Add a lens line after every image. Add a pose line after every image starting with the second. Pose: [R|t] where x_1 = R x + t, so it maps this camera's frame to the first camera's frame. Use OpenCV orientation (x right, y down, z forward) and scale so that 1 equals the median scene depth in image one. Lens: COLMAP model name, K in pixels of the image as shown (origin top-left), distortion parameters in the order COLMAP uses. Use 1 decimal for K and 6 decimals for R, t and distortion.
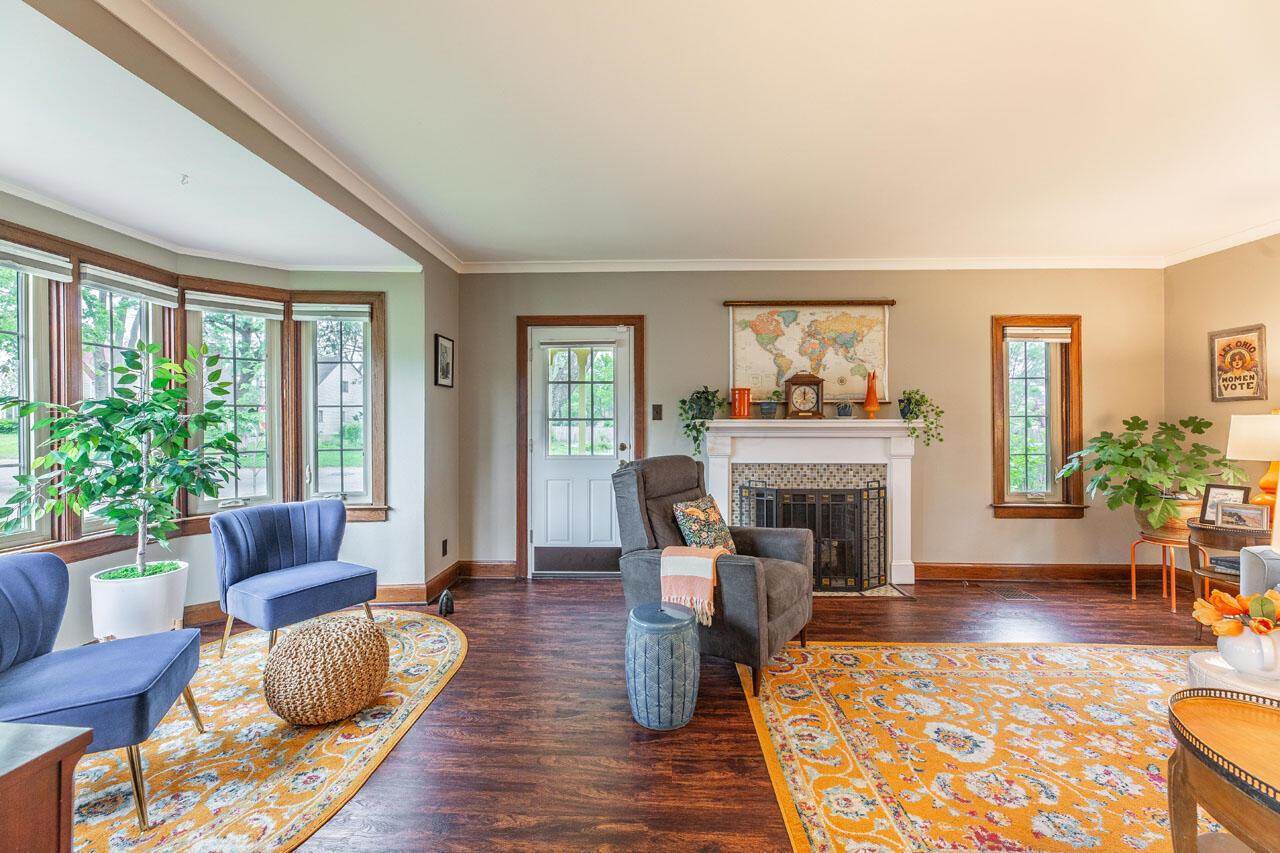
lens RADIAL K [[530.3, 0, 642.7], [0, 530.3, 418.7], [0, 0, 1]] dist [-0.001224, 0.000214]
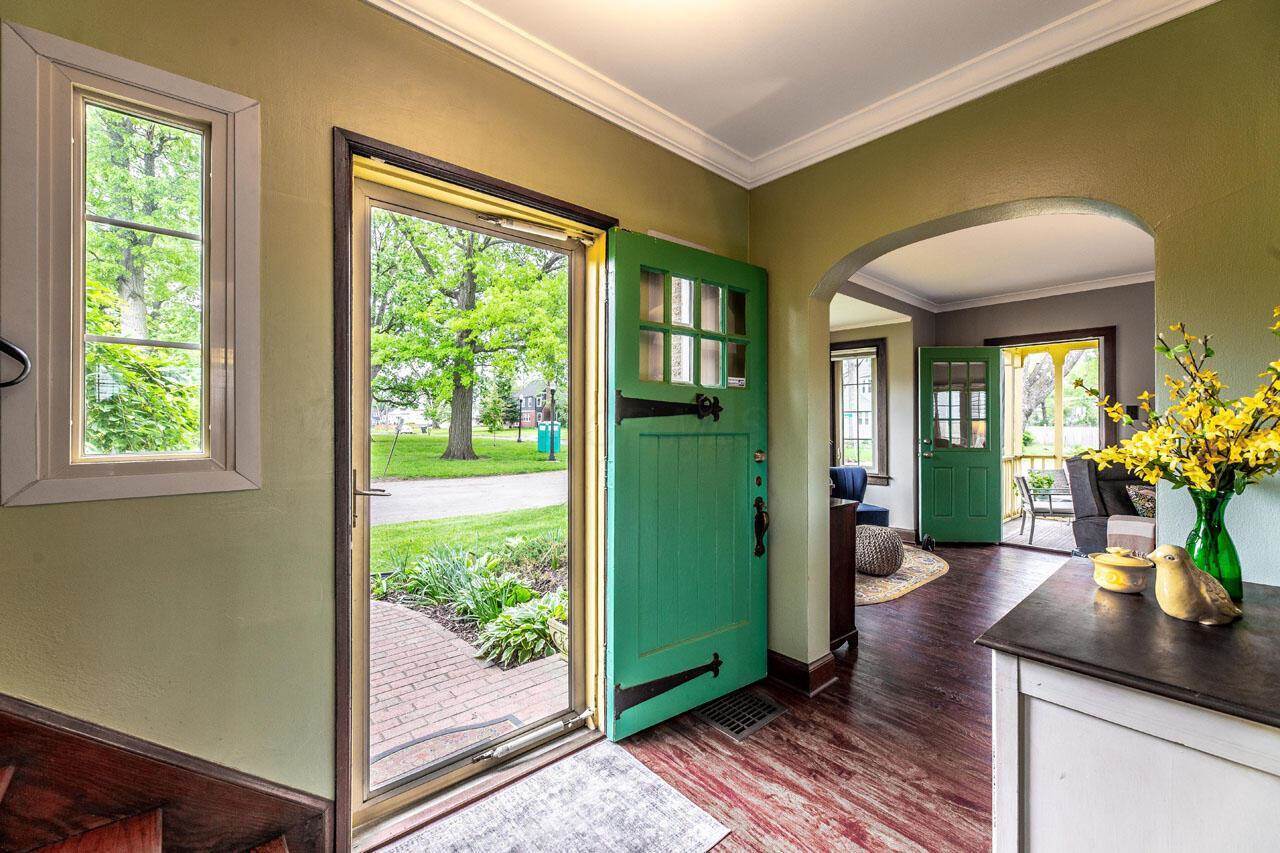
lens RADIAL K [[530.3, 0, 644.9], [0, 530.3, 421.5], [0, 0, 1]] dist [-0.001224, 0.000214]
pose [[0.695151, -0.002188, -0.718860, 0.115517], [0.007397, 0.999964, 0.004109, -0.005236], [0.718826, -0.008174, 0.695142, -0.495281]]
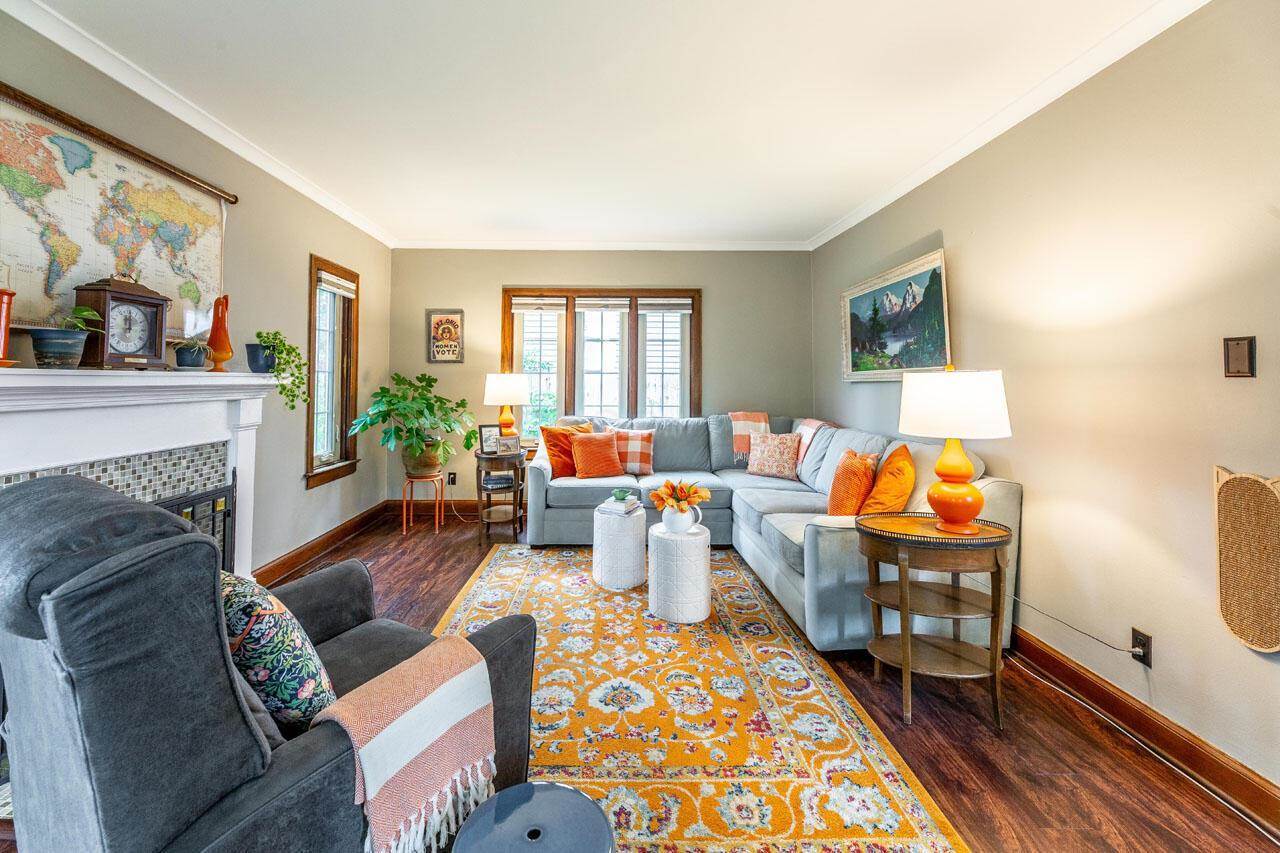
lens RADIAL K [[530.3, 0, 621.1], [0, 530.3, 362.6], [0, 0, 1]] dist [-0.001224, 0.000214]
pose [[-0.051541, 0.032152, 0.998153, -0.222979], [-0.013203, 0.999372, -0.032873, 0.003858], [-0.998584, -0.014873, -0.051084, 0.548090]]
